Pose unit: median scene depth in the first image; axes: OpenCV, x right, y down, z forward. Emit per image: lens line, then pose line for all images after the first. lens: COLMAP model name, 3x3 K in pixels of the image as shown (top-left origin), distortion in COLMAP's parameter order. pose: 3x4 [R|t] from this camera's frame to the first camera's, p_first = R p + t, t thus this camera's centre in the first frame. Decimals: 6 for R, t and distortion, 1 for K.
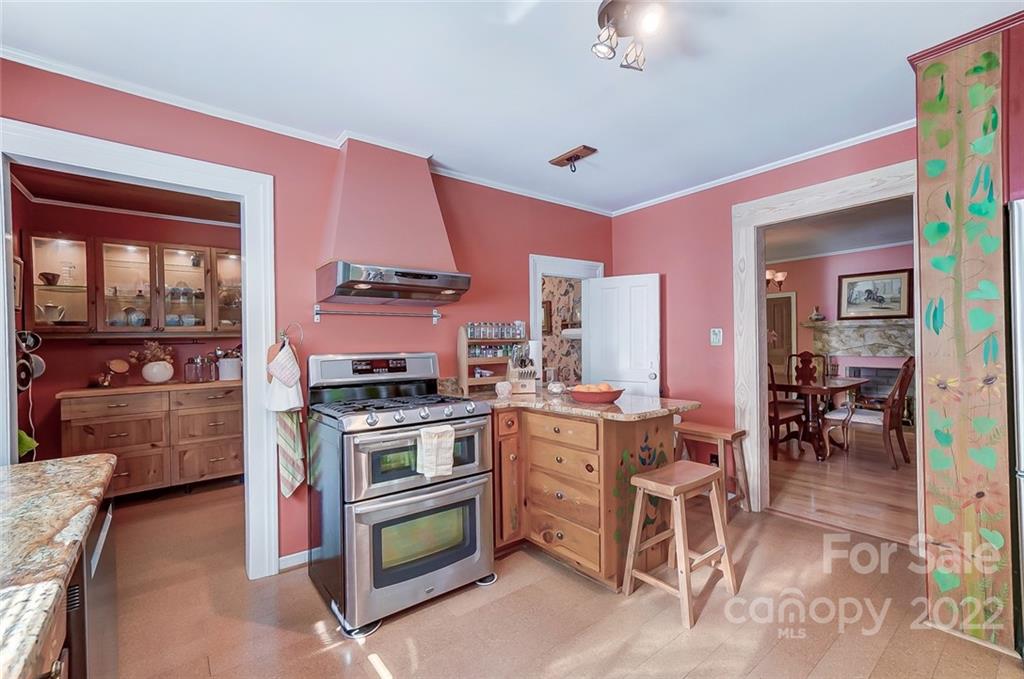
lens RADIAL K [[443.3, 0, 510.7], [0, 443.3, 339.9], [0, 0, 1]] dist [0.000048, 0.000569]
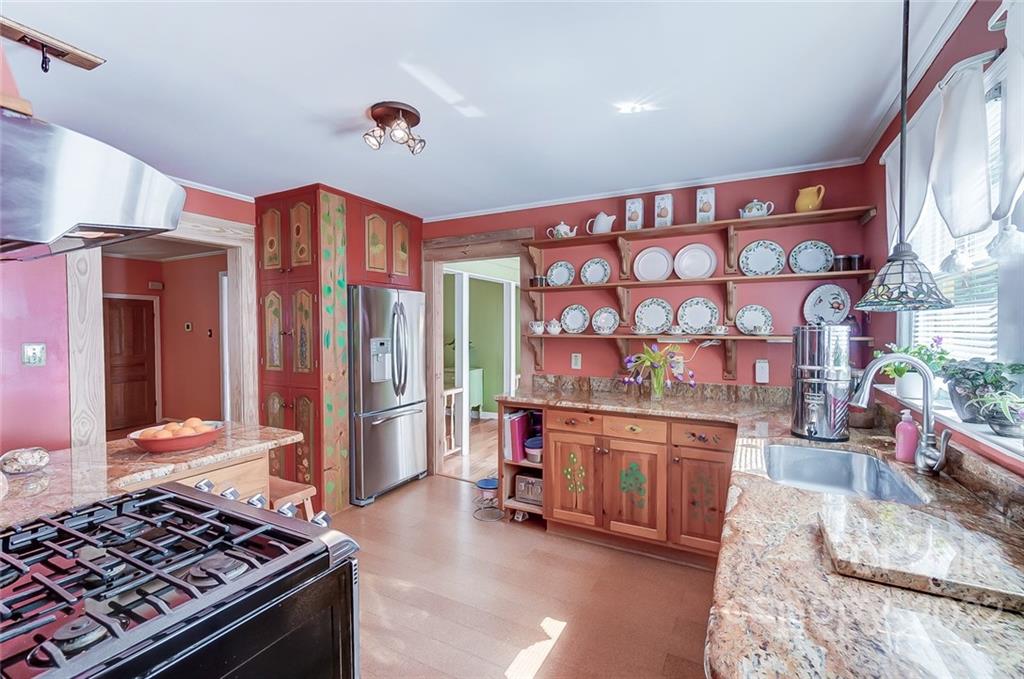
lens RADIAL K [[443.3, 0, 510.7], [0, 443.3, 339.9], [0, 0, 1]] dist [0.000048, 0.000569]
pose [[-0.398953, 0.003326, 0.916966, -0.901468], [0.006420, 0.999979, -0.000833, -0.042589], [-0.916949, 0.005555, -0.398966, 1.000051]]
